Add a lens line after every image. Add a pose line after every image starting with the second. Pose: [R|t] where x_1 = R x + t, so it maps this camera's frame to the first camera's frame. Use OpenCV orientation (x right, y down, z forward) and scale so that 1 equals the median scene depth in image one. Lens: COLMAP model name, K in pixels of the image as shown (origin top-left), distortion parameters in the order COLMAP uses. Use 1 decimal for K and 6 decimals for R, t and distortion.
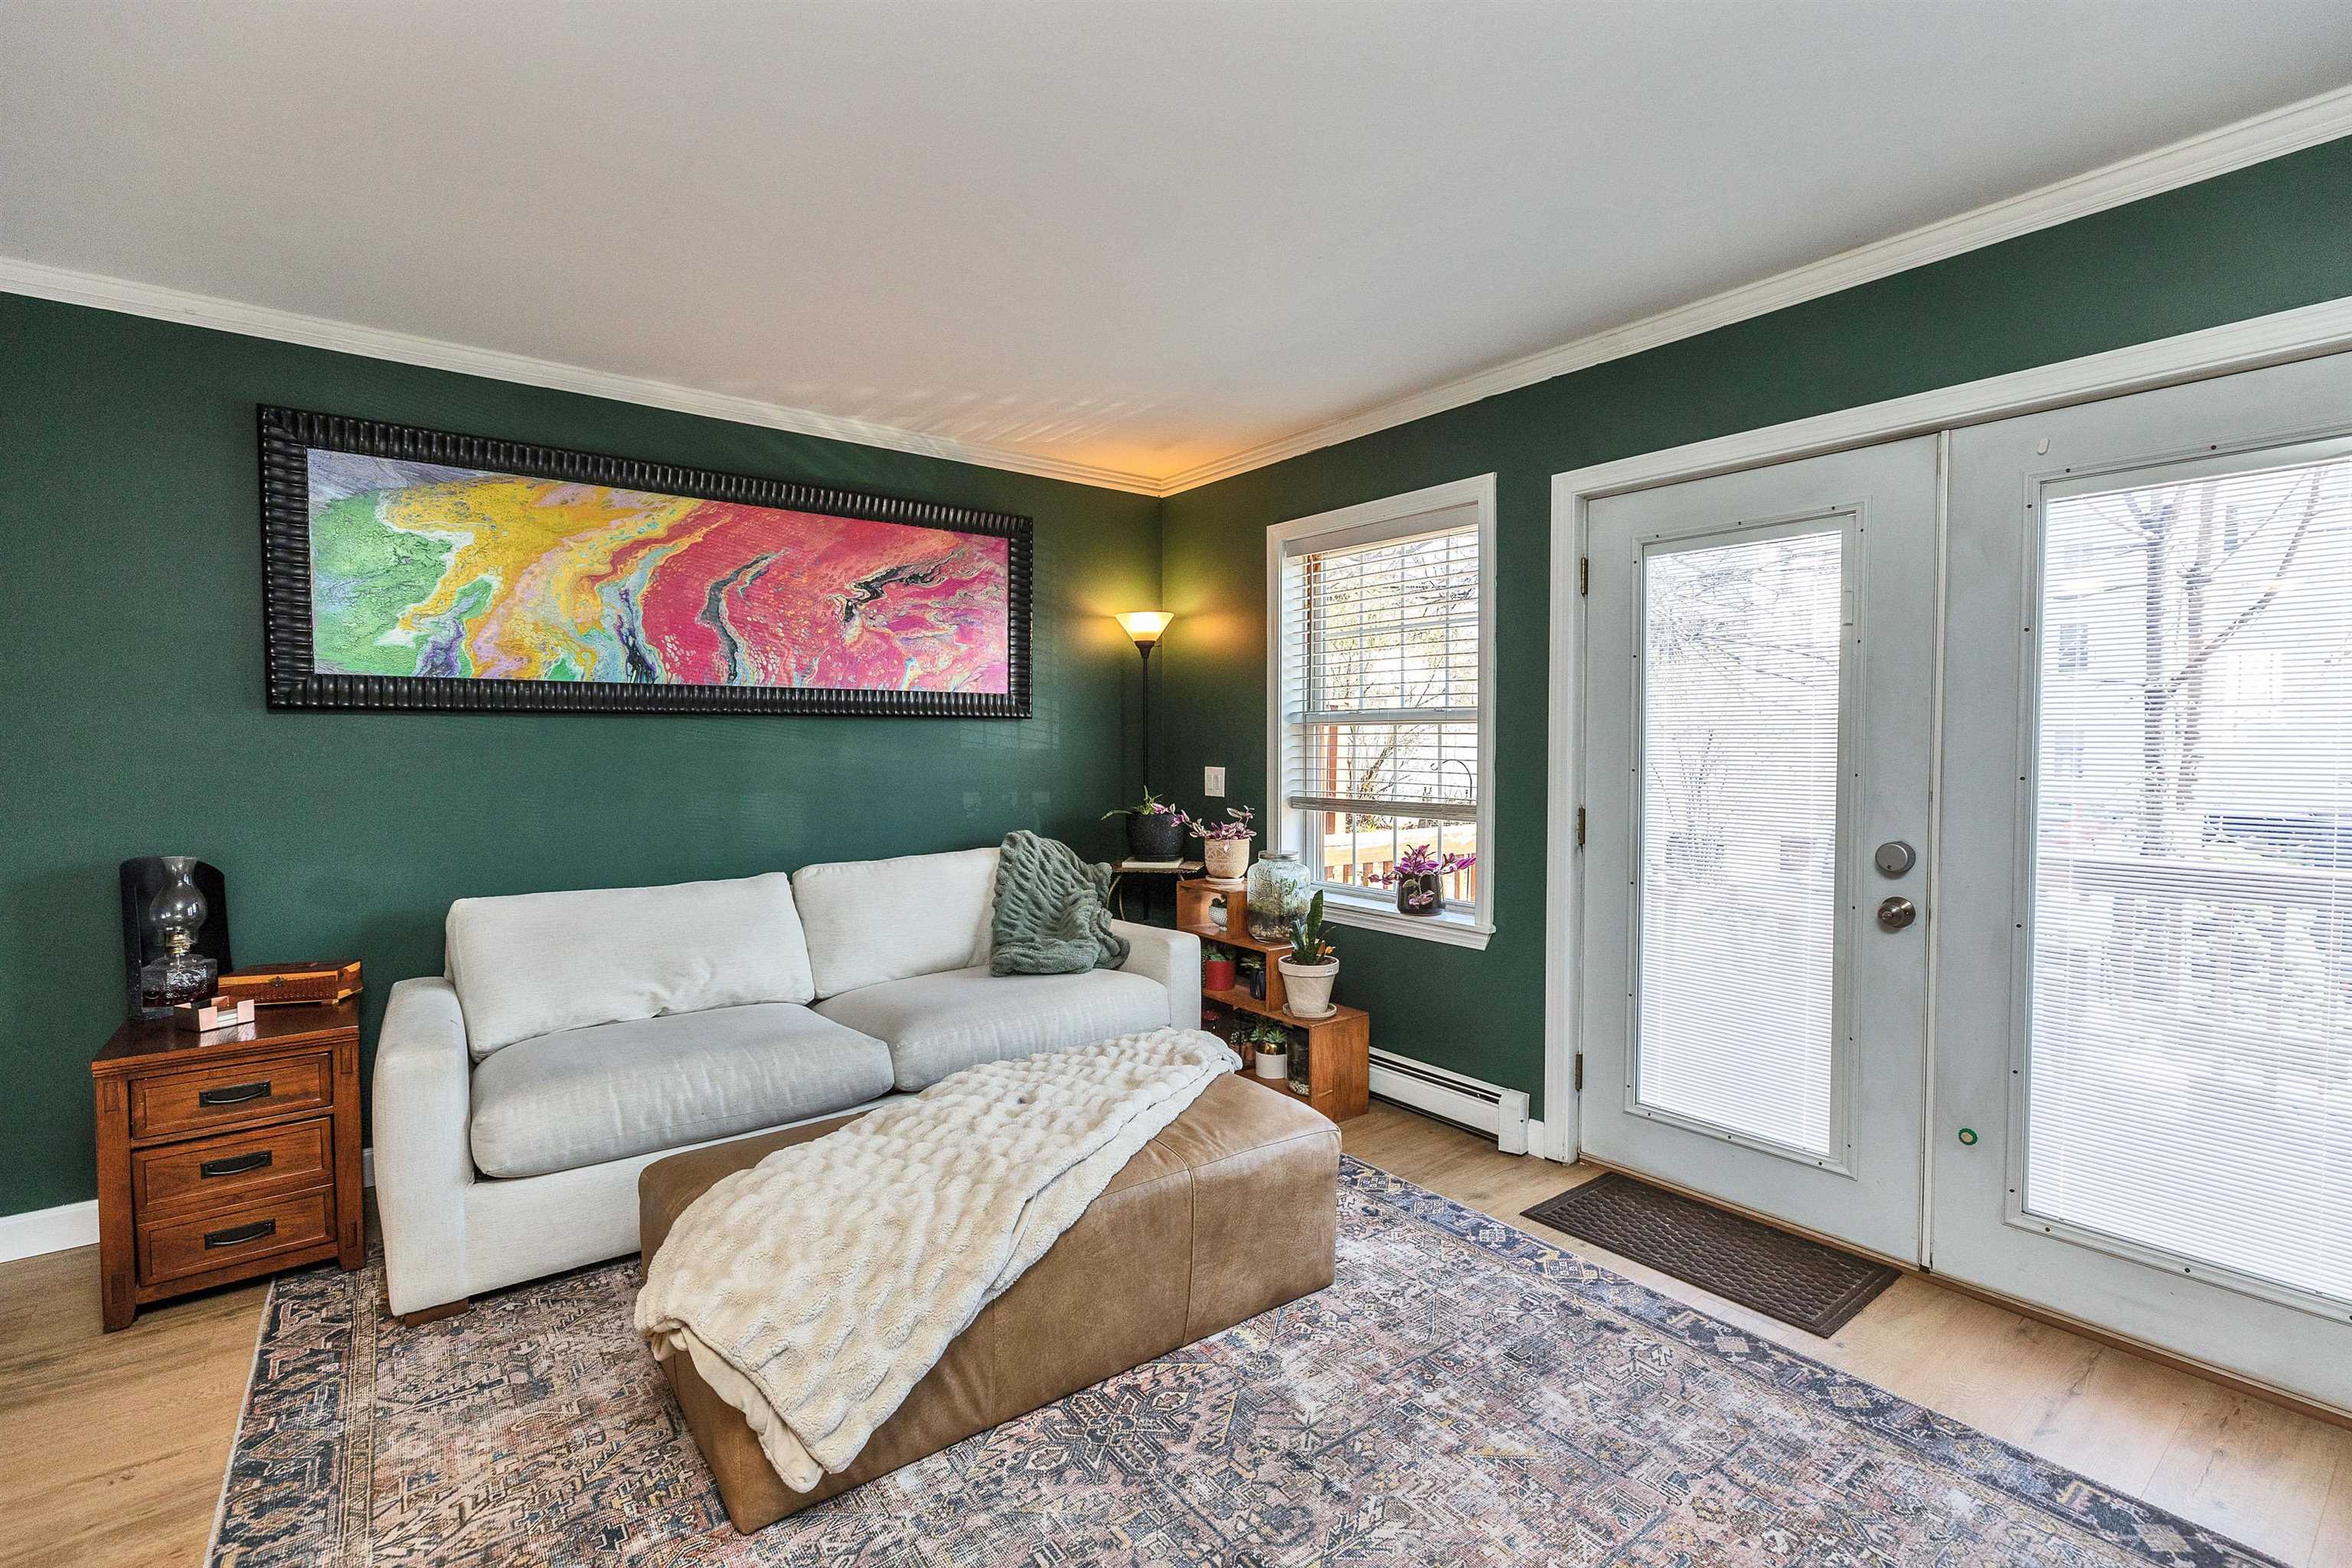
lens RADIAL K [[1050.1, 0, 1173.2], [0, 1050.1, 776.6], [0, 0, 1]] dist [0.002569, -0.000016]
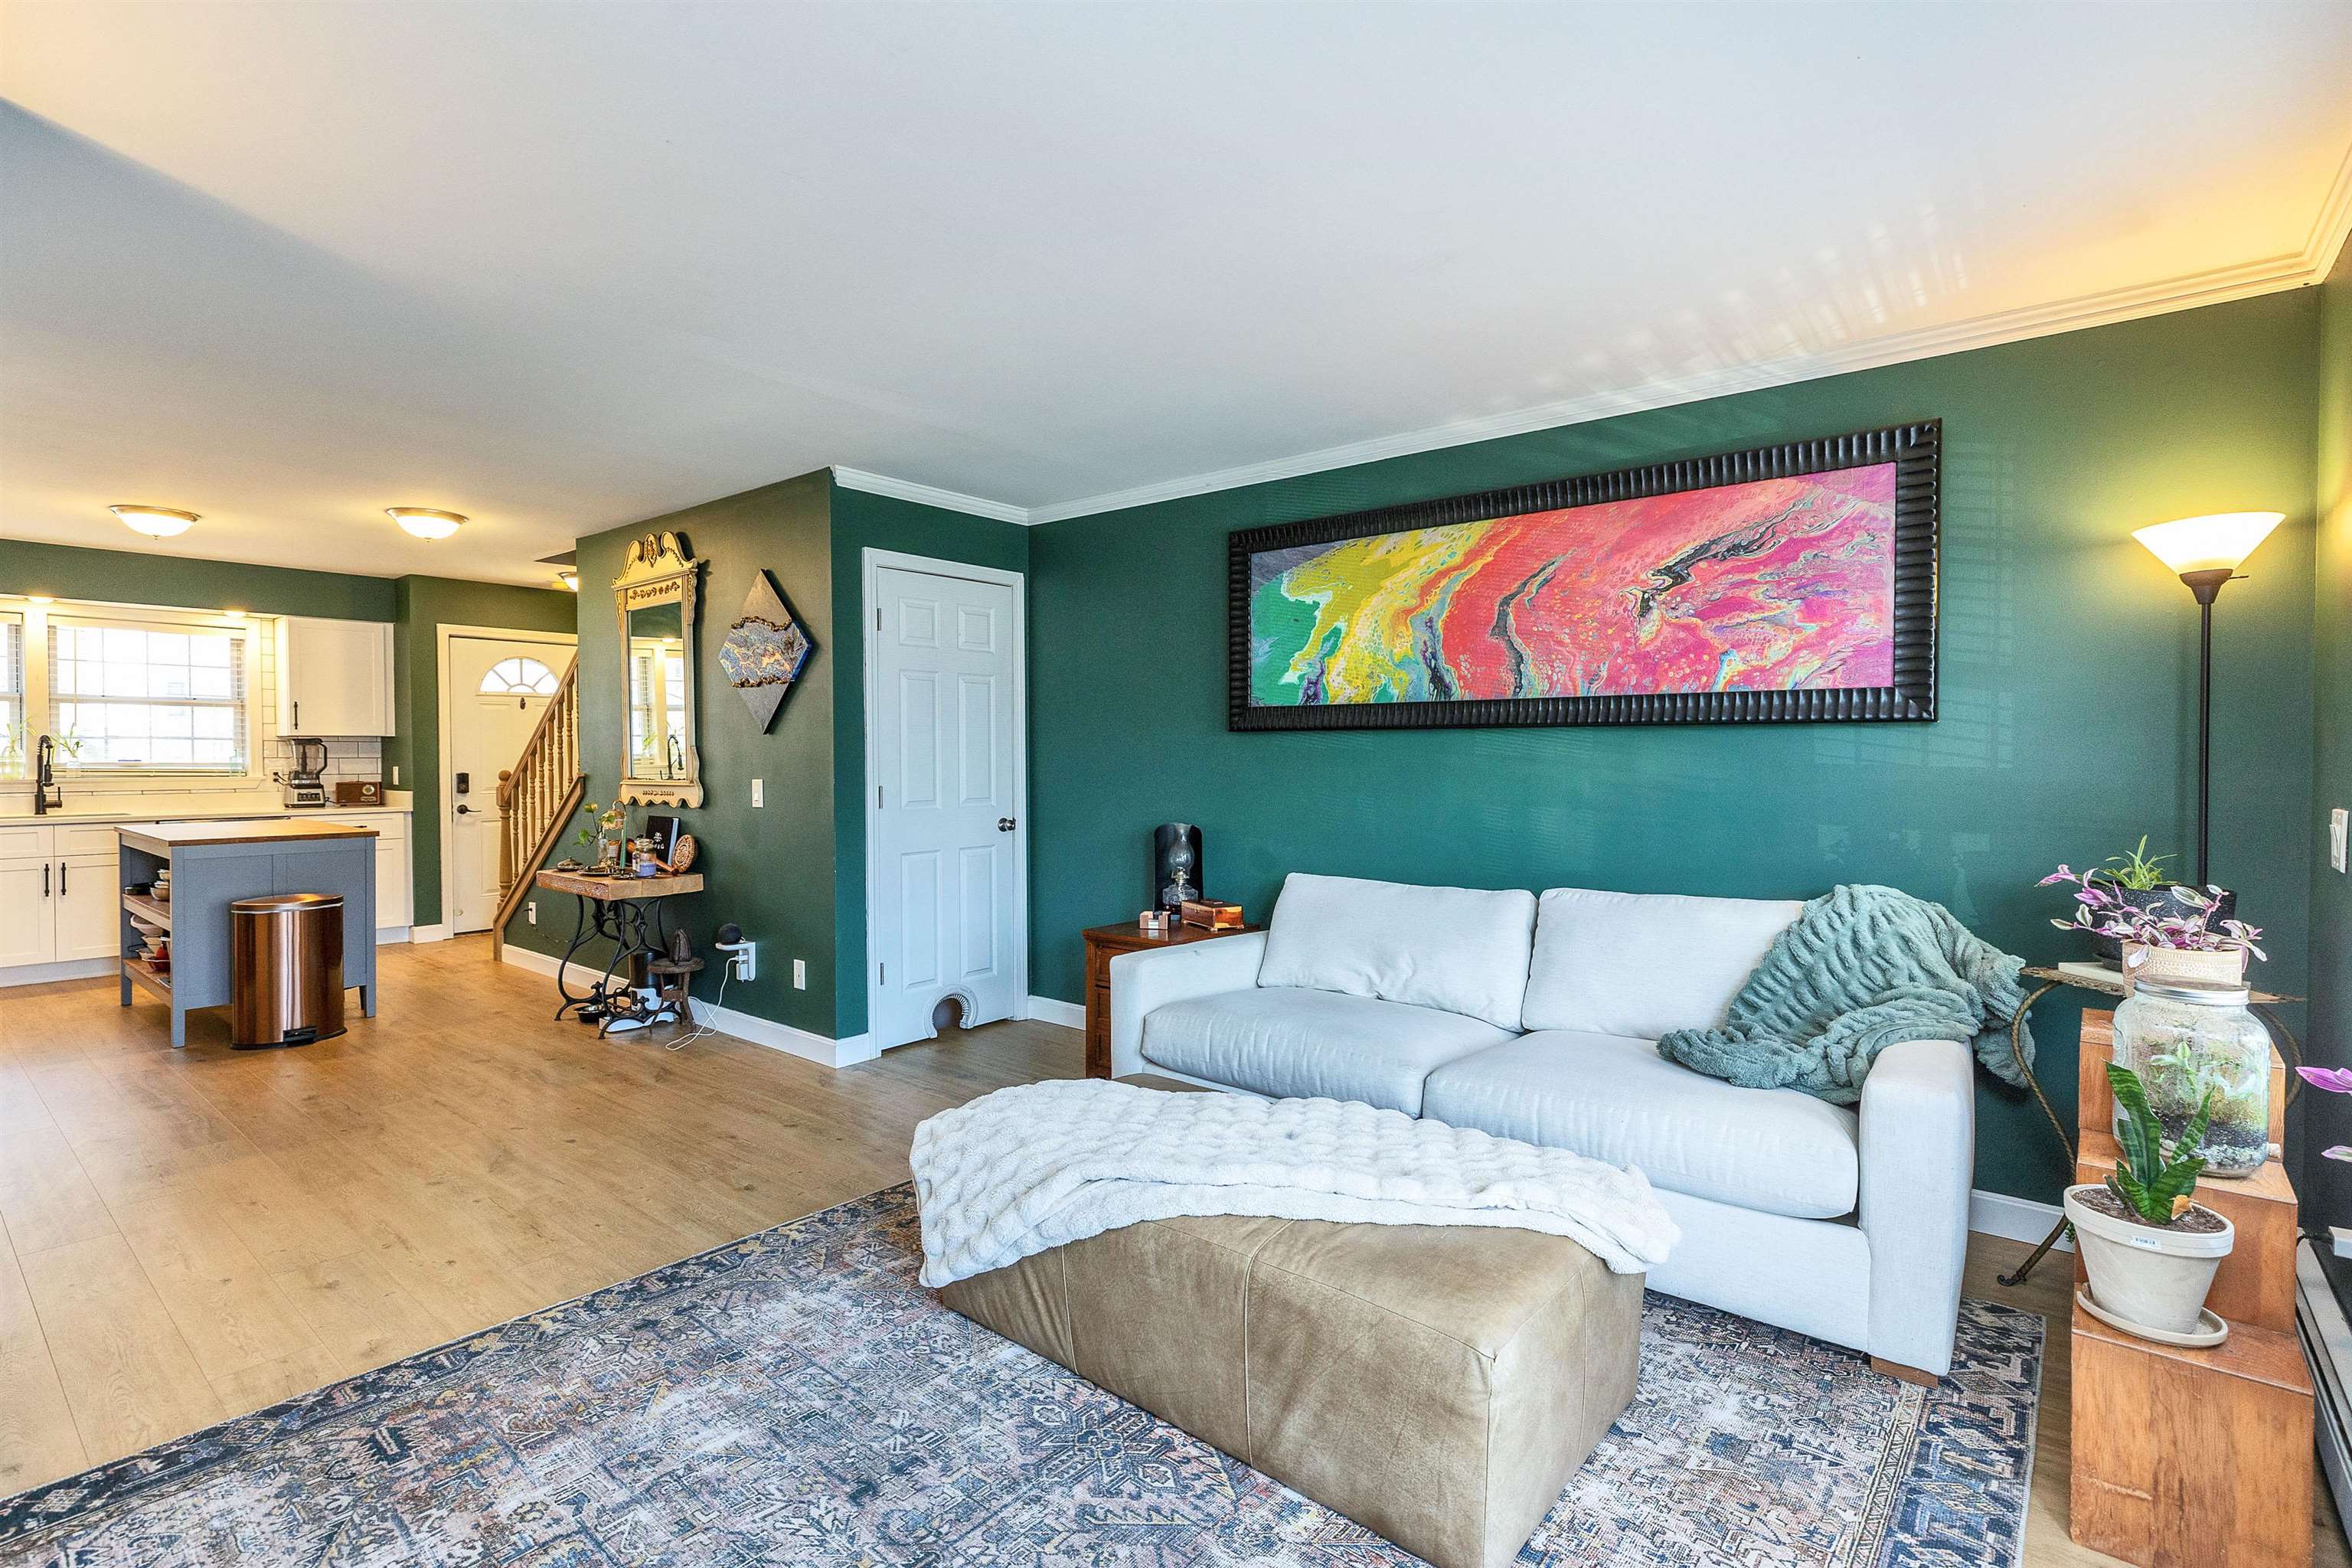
lens RADIAL K [[1100.6, 0, 1149.1], [0, 1100.6, 765.8], [0, 0, 1]] dist [0.004272, -0.000450]
pose [[0.215600, 0.012705, -0.976399, 0.553064], [-0.035752, 0.999348, 0.005109, -0.016064], [0.975827, 0.033807, 0.215913, 0.459173]]
